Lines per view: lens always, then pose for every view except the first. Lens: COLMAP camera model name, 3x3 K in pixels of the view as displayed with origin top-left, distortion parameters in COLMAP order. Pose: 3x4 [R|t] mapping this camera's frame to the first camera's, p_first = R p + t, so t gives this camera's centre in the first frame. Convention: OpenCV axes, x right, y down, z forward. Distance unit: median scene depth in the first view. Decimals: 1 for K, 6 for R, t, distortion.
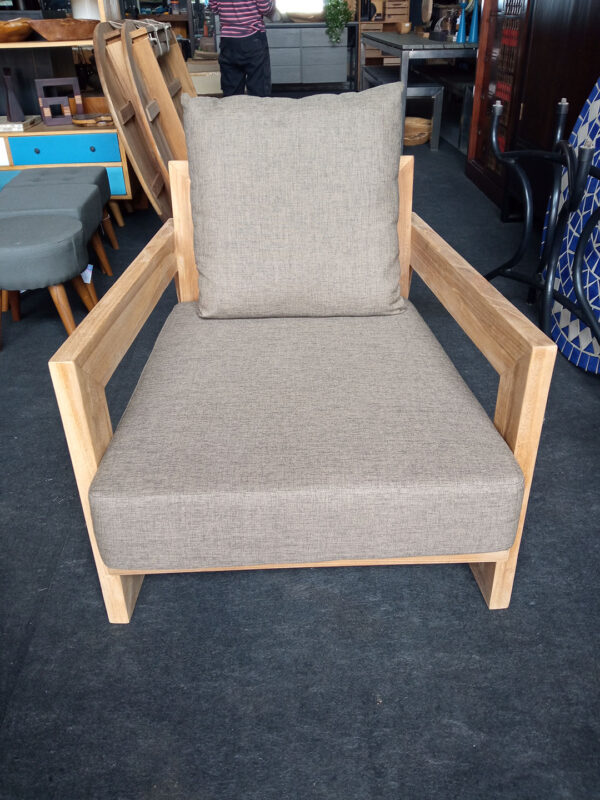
lens RADIAL K [[655.0, 0, 300.0], [0, 655.0, 400.0], [0, 0, 1]] dist [0.049958, -0.082747]
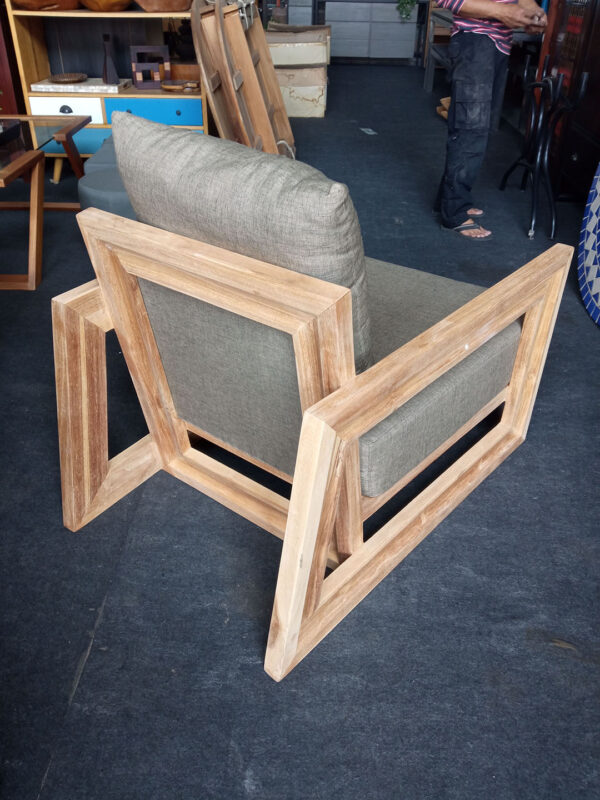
lens RADIAL K [[653.7, 0, 300.0], [0, 653.7, 400.0], [0, 0, 1]] dist [0.100647, -0.175190]
pose [[0.995592, 0.074008, -0.057610, -0.012696], [-0.072039, 0.996768, 0.035548, 0.042521], [0.060055, -0.031241, 0.997706, -0.103723]]
